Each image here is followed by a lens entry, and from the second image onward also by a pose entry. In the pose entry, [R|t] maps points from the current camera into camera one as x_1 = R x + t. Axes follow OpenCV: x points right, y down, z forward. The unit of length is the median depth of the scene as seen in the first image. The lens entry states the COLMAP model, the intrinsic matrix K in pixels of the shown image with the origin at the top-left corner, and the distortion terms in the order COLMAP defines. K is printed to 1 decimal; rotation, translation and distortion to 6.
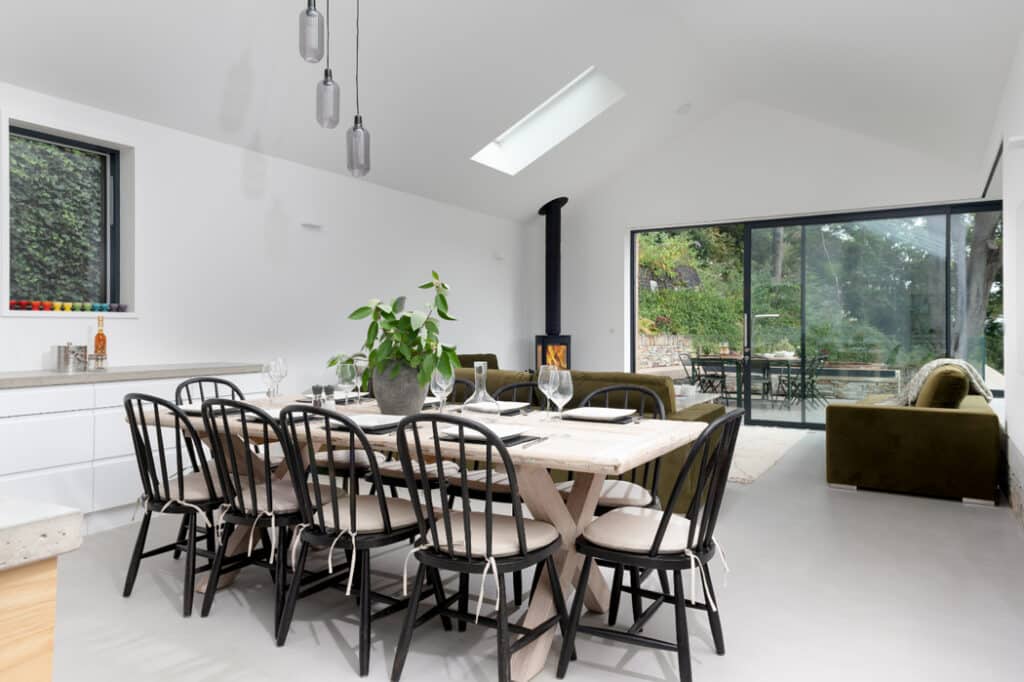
lens RADIAL K [[674.4, 0, 490.3], [0, 674.4, 339.6], [0, 0, 1]] dist [0.015162, -0.002941]
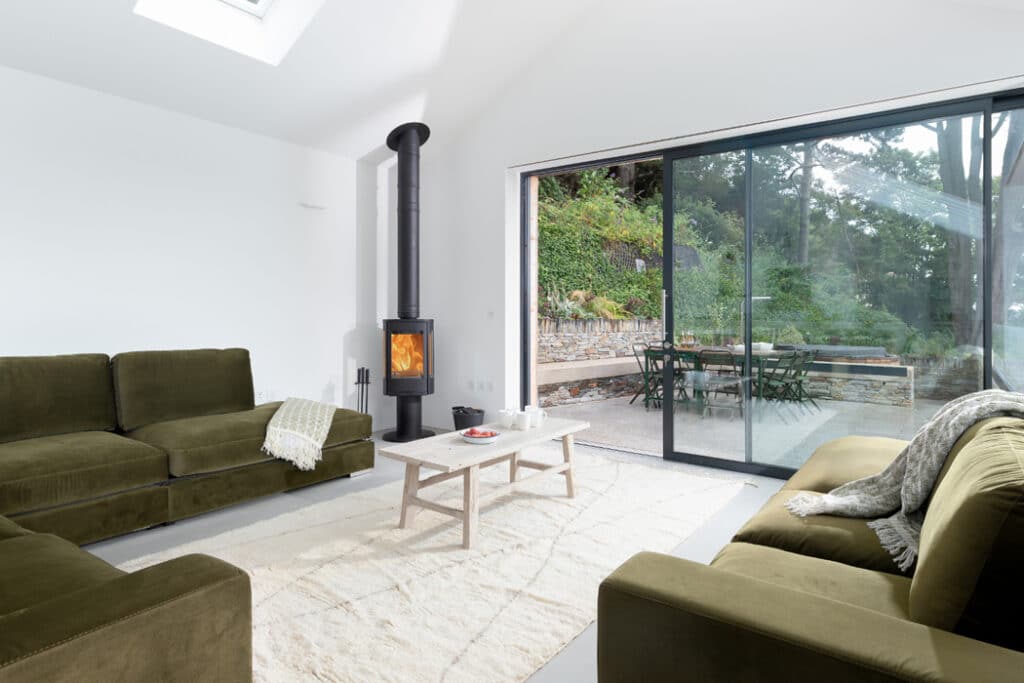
lens RADIAL K [[583.2, 0, 529.1], [0, 583.2, 316.0], [0, 0, 1]] dist [0.002633, 0.000442]
pose [[0.998762, 0.009102, -0.048895, 0.131099], [-0.009494, 0.999925, -0.007788, -0.003333], [0.048820, 0.008242, 0.998774, 0.205008]]
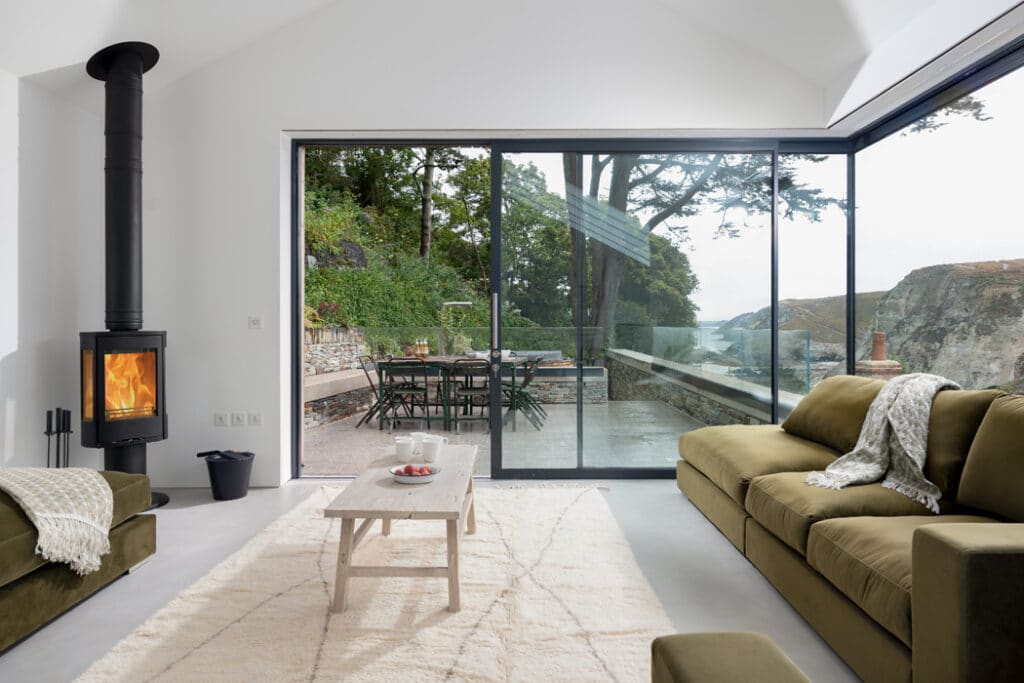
lens RADIAL K [[674.4, 0, 535.2], [0, 674.4, 319.7], [0, 0, 1]] dist [0.015162, -0.002941]
pose [[0.839100, 0.000574, 0.543977, 0.039884], [0.008516, 0.999863, -0.014191, -0.002898], [-0.543910, 0.016540, 0.838980, 0.228056]]
